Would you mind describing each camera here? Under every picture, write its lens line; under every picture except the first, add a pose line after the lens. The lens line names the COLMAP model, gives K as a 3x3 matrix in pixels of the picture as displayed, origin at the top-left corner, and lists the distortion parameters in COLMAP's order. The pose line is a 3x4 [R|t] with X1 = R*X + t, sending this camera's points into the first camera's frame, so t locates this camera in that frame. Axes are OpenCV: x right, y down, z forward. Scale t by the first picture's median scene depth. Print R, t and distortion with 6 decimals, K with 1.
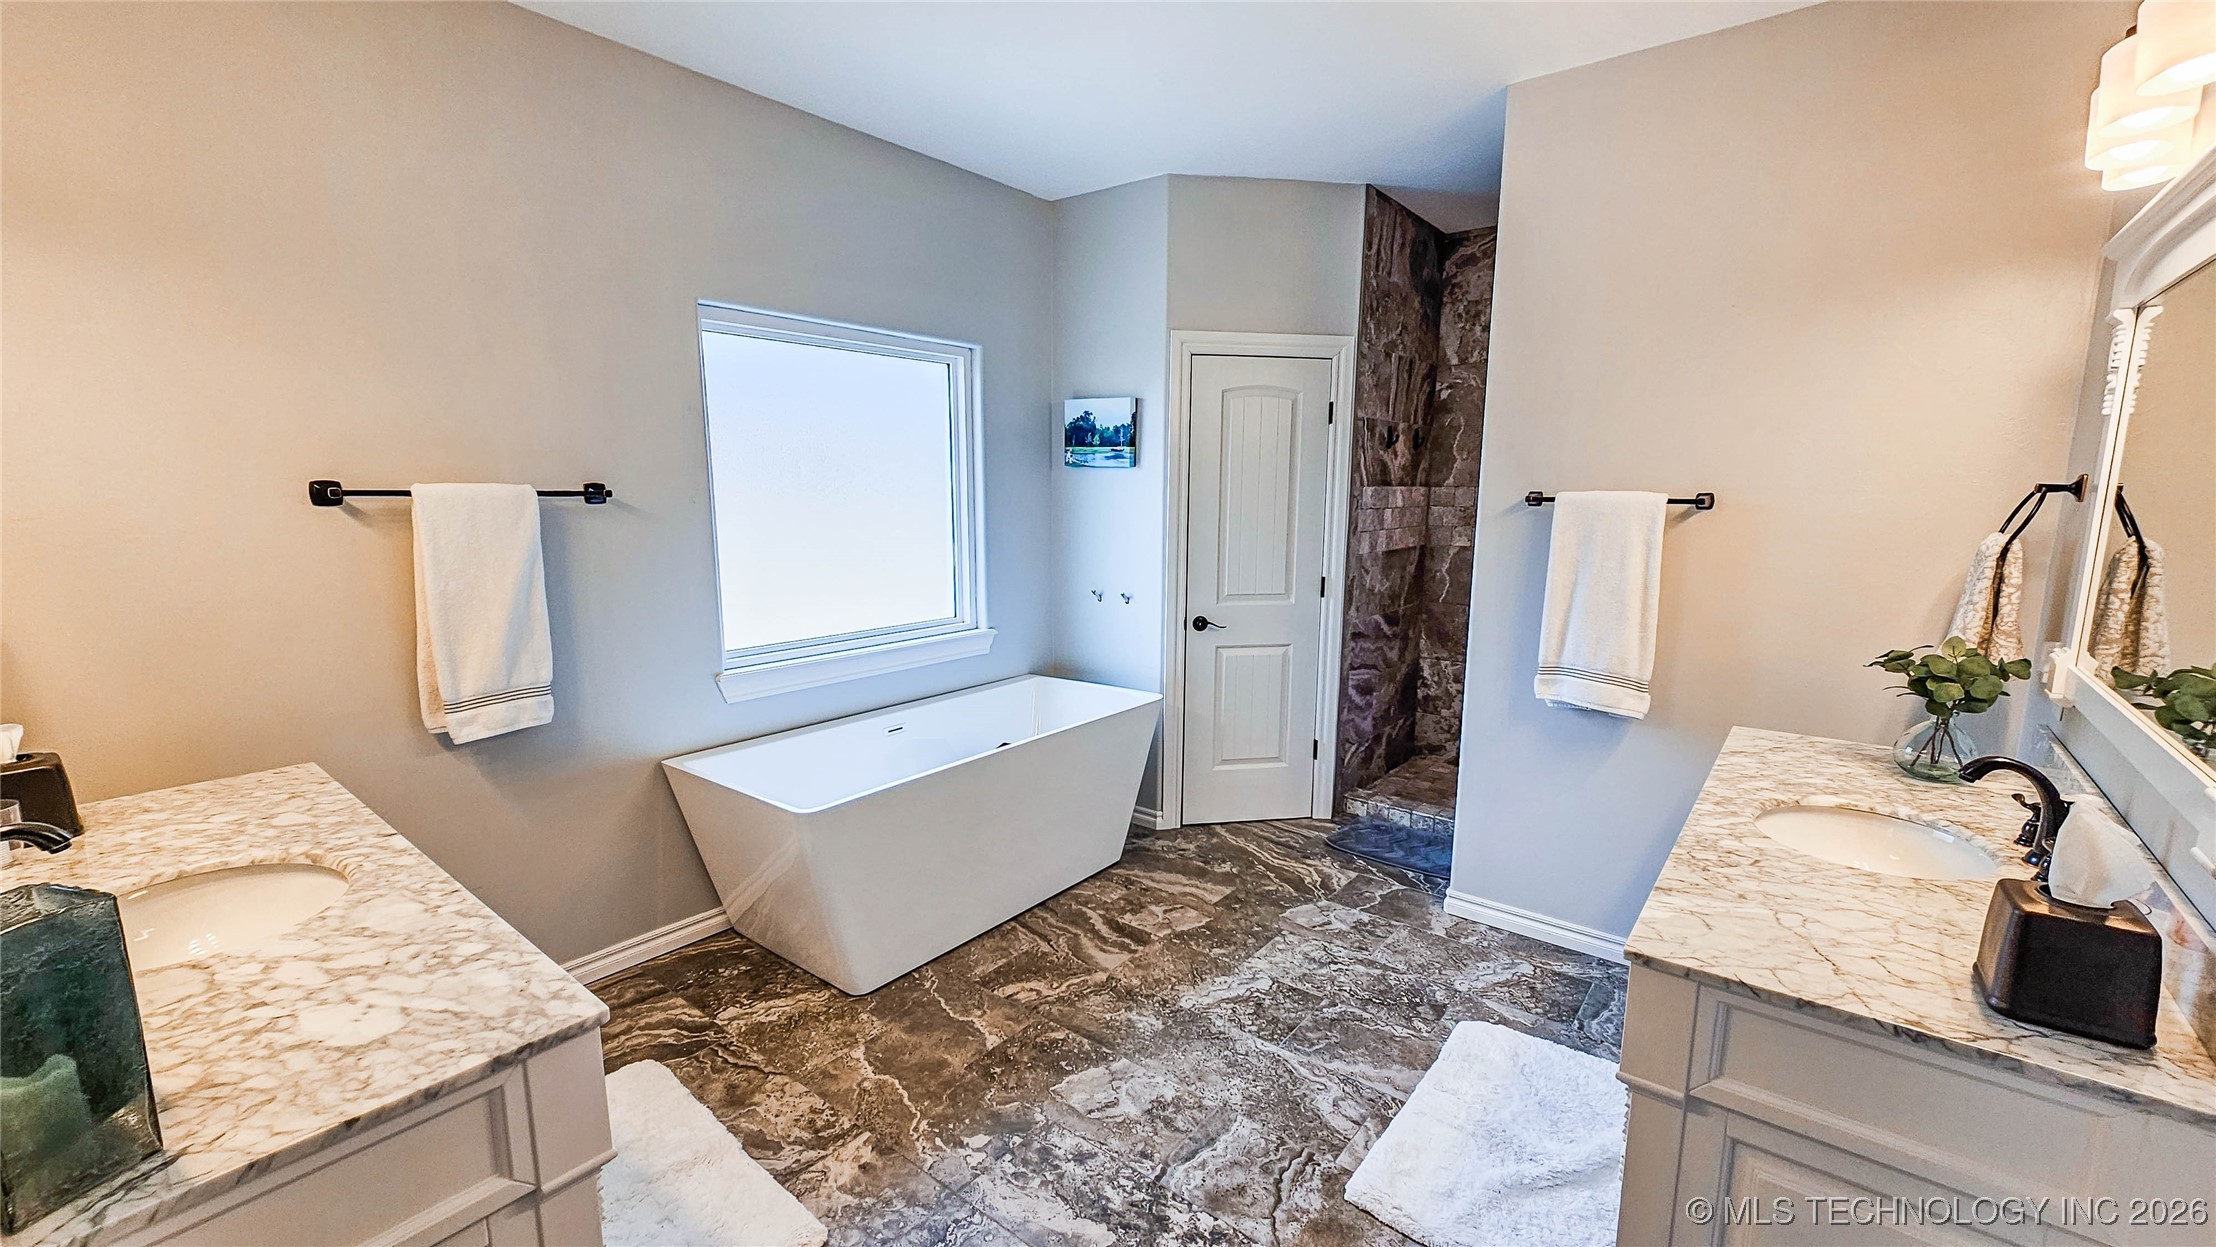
lens RADIAL K [[902.9, 0, 1105.8], [0, 902.9, 636.5], [0, 0, 1]] dist [-0.000109, -0.000811]
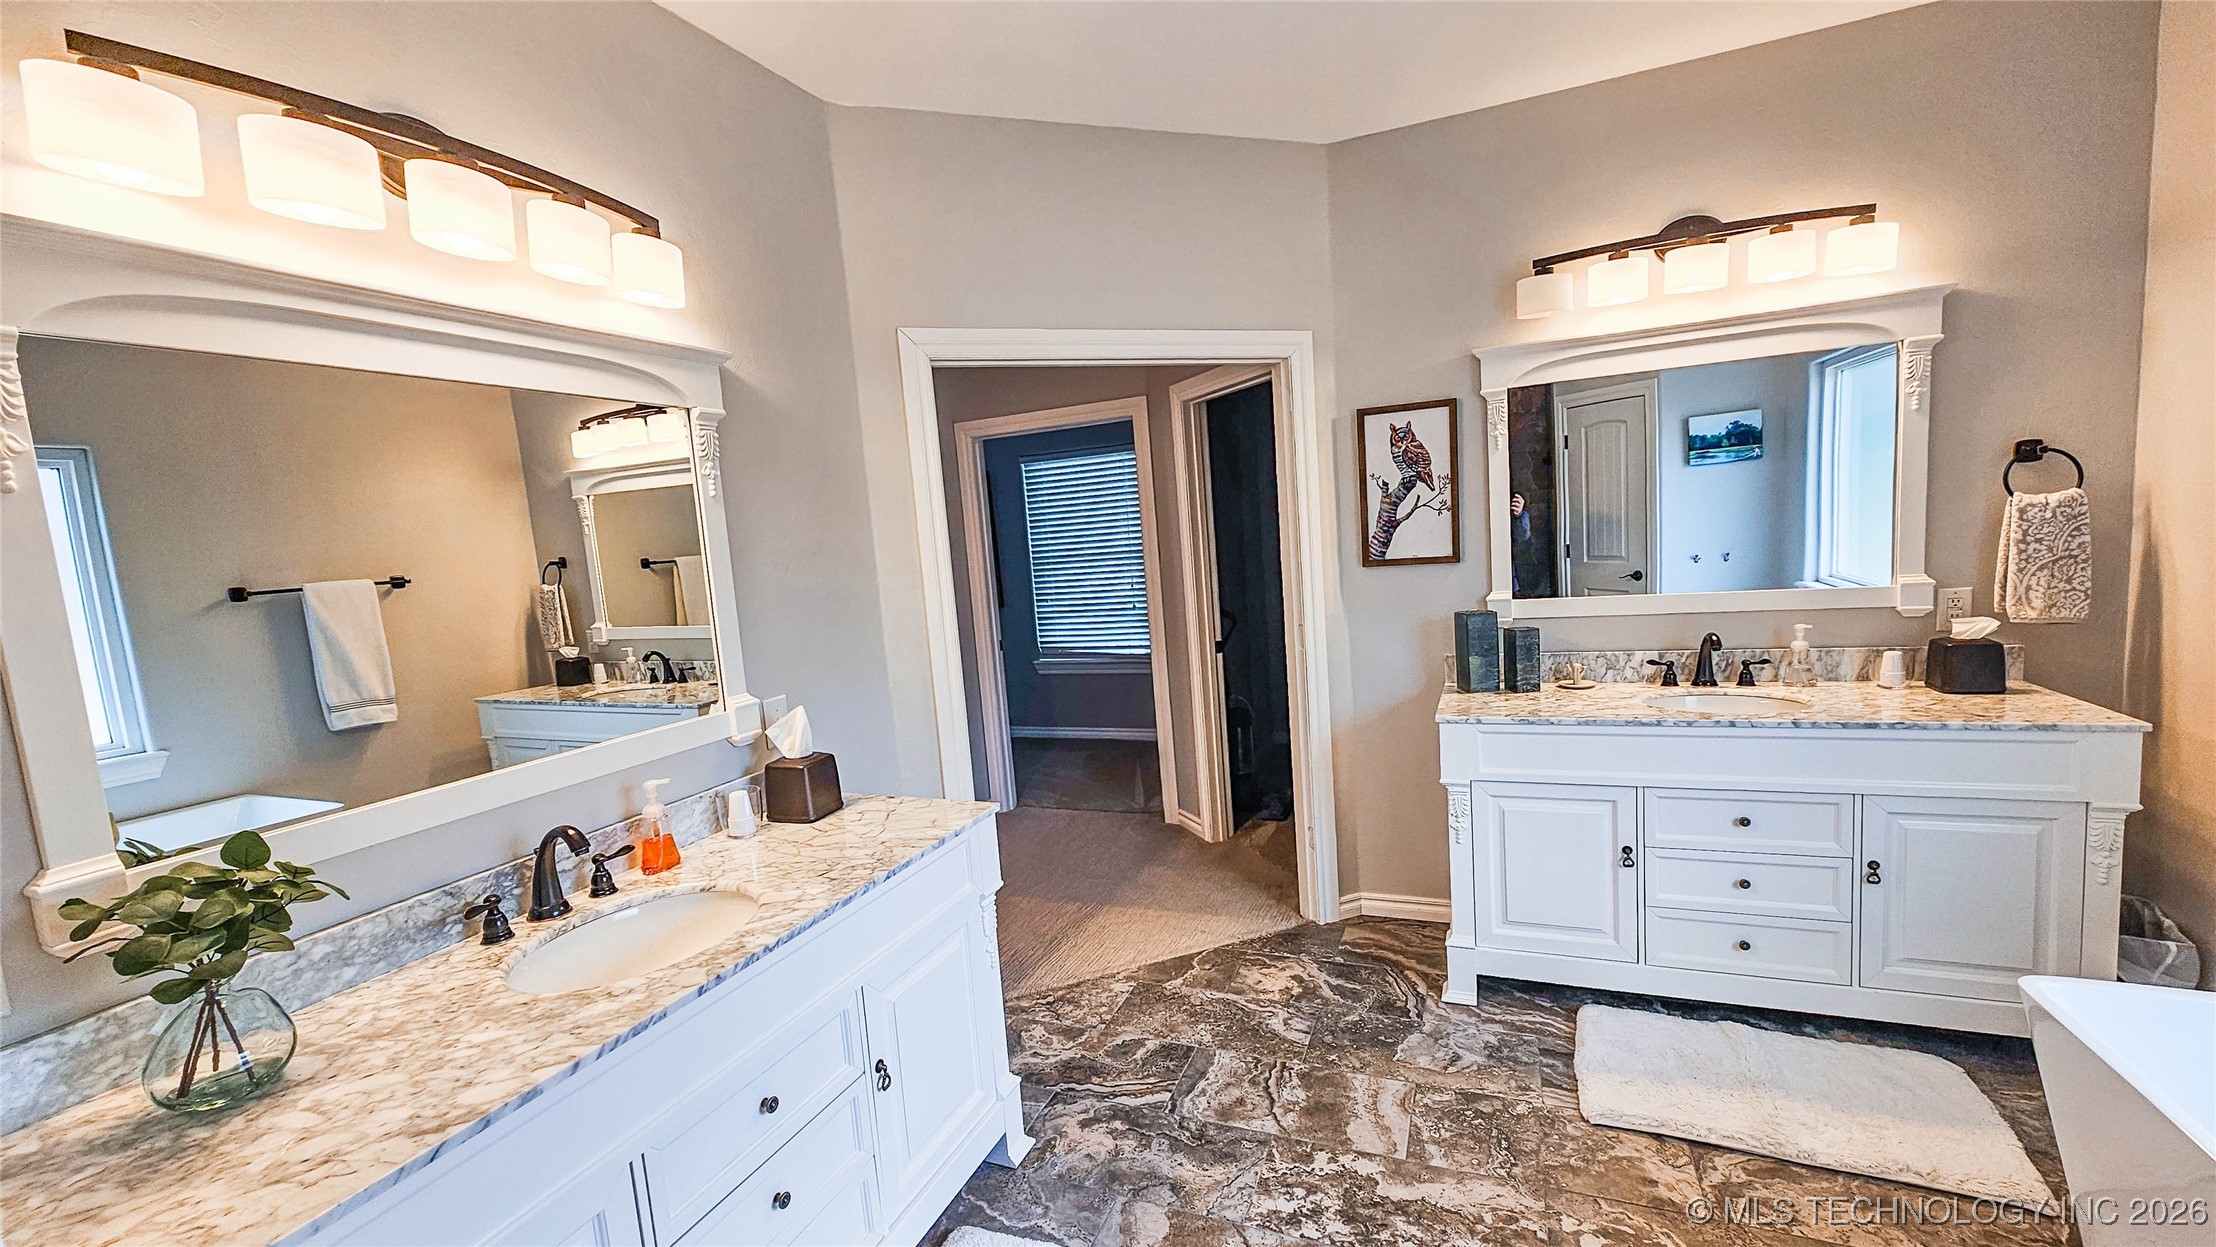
lens RADIAL K [[902.9, 0, 1103.1], [0, 902.9, 627.1], [0, 0, 1]] dist [-0.000109, -0.000811]
pose [[-0.960622, 0.099837, -0.259303, 0.525367], [0.029439, 0.964536, 0.262306, -0.279270], [0.276295, 0.244343, -0.929493, 1.697944]]
